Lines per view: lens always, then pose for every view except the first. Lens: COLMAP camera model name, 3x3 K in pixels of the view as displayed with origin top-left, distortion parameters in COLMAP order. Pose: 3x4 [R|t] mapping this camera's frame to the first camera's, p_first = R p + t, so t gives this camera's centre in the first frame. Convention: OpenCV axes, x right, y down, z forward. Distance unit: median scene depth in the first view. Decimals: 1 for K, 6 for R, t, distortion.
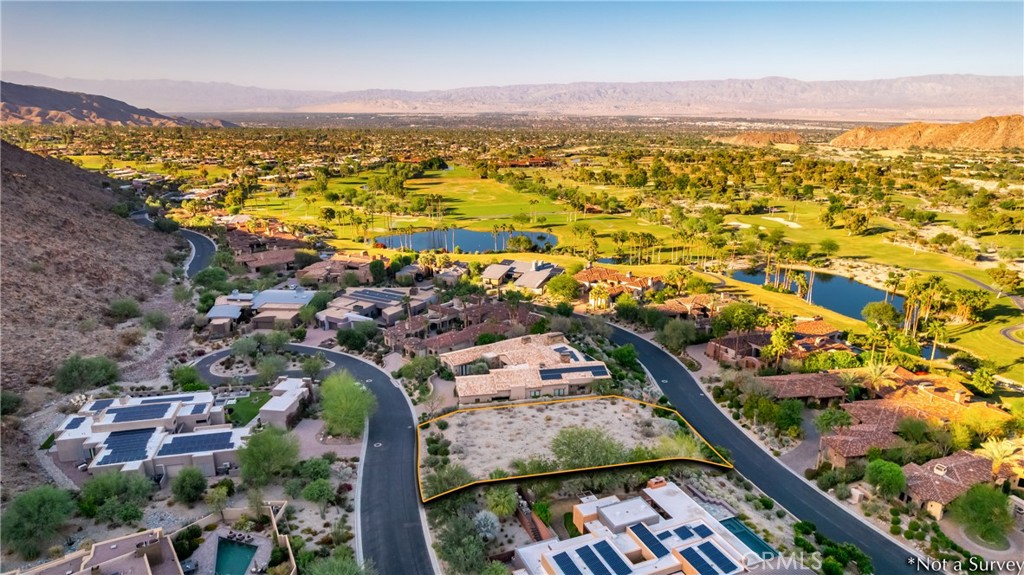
lens RADIAL K [[660.0, 0, 513.1], [0, 660.0, 286.7], [0, 0, 1]] dist [-0.073942, 0.068920]
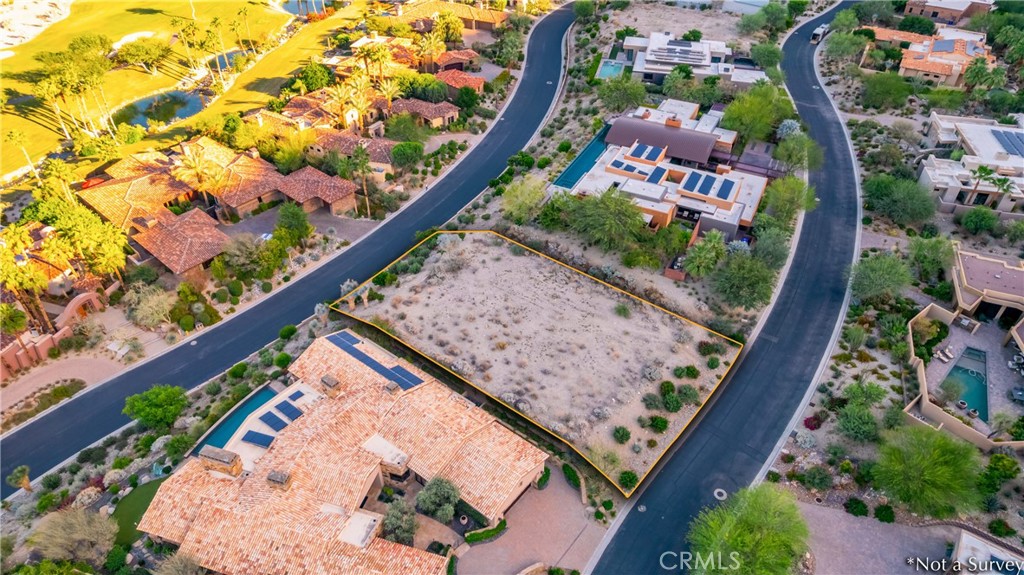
lens RADIAL K [[660.0, 0, 519.8], [0, 660.0, 299.9], [0, 0, 1]] dist [-0.073942, 0.068920]
pose [[-0.671601, -0.472207, 0.570940, -0.383608], [0.184158, 0.640017, 0.745965, -0.396534], [-0.717662, 0.606134, -0.342875, 1.392954]]
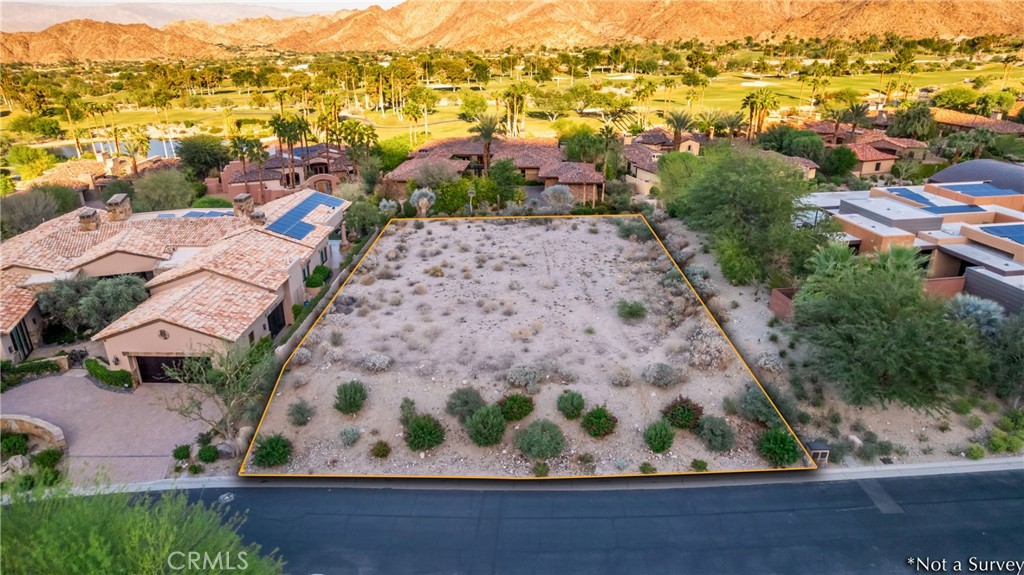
lens RADIAL K [[660.0, 0, 510.8], [0, 660.0, 287.0], [0, 0, 1]] dist [-0.073942, 0.068920]
pose [[0.214089, -0.350185, 0.911886, -0.414849], [0.255842, 0.921044, 0.293636, 0.108429], [-0.942714, 0.170435, 0.286778, 0.956113]]
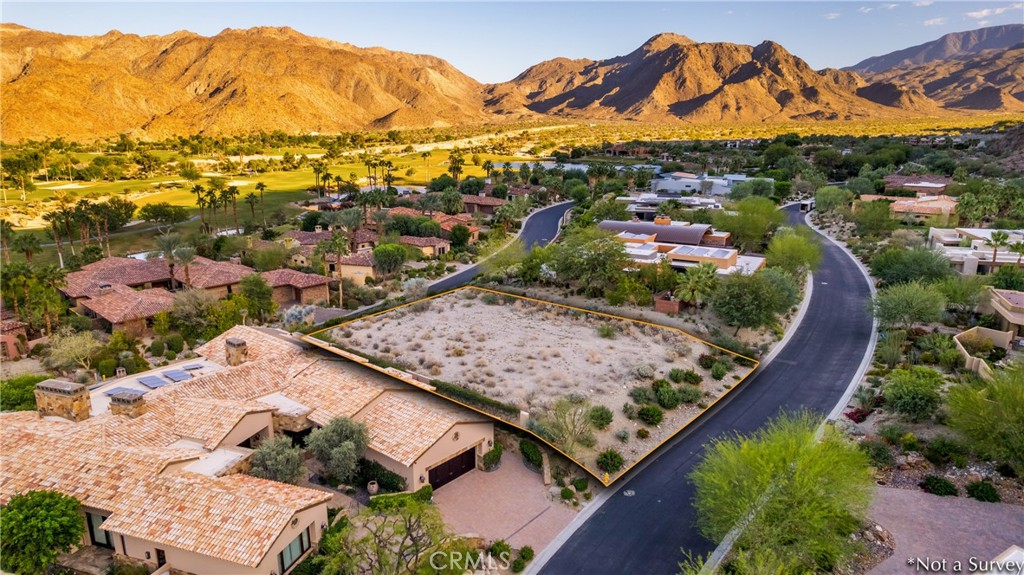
lens RADIAL K [[660.0, 0, 518.8], [0, 660.0, 292.9], [0, 0, 1]] dist [-0.073942, 0.068920]
pose [[-0.648050, -0.184848, 0.738825, -0.456959], [0.192780, 0.898692, 0.393940, -0.067334], [-0.736795, 0.397724, -0.546763, 1.462730]]
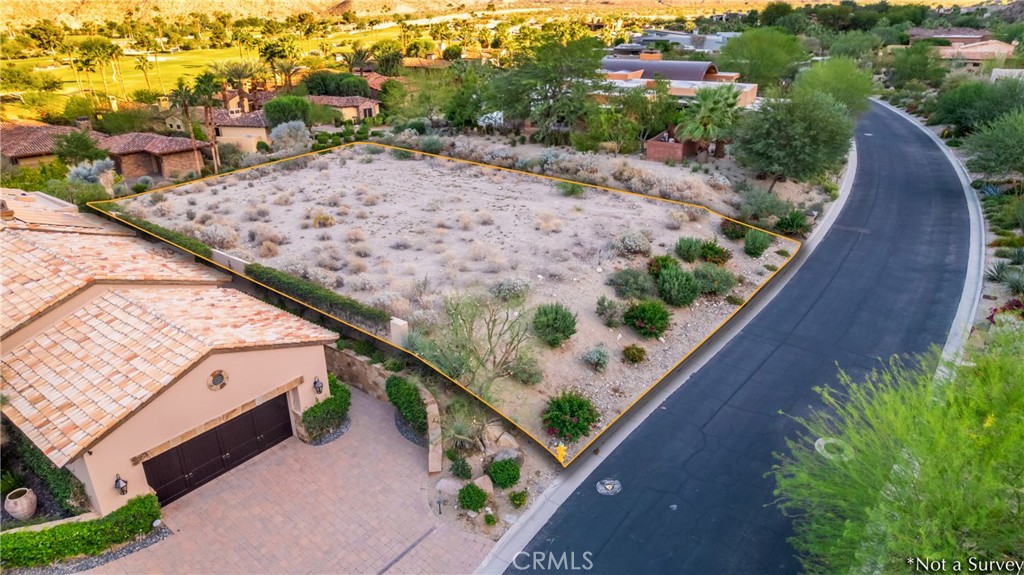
lens RADIAL K [[660.0, 0, 518.1], [0, 660.0, 293.5], [0, 0, 1]] dist [-0.073942, 0.068920]
pose [[-0.676828, -0.279403, 0.681057, -0.297723], [0.195446, 0.823763, 0.532181, 0.086563], [-0.709722, 0.493305, -0.502937, 1.303601]]
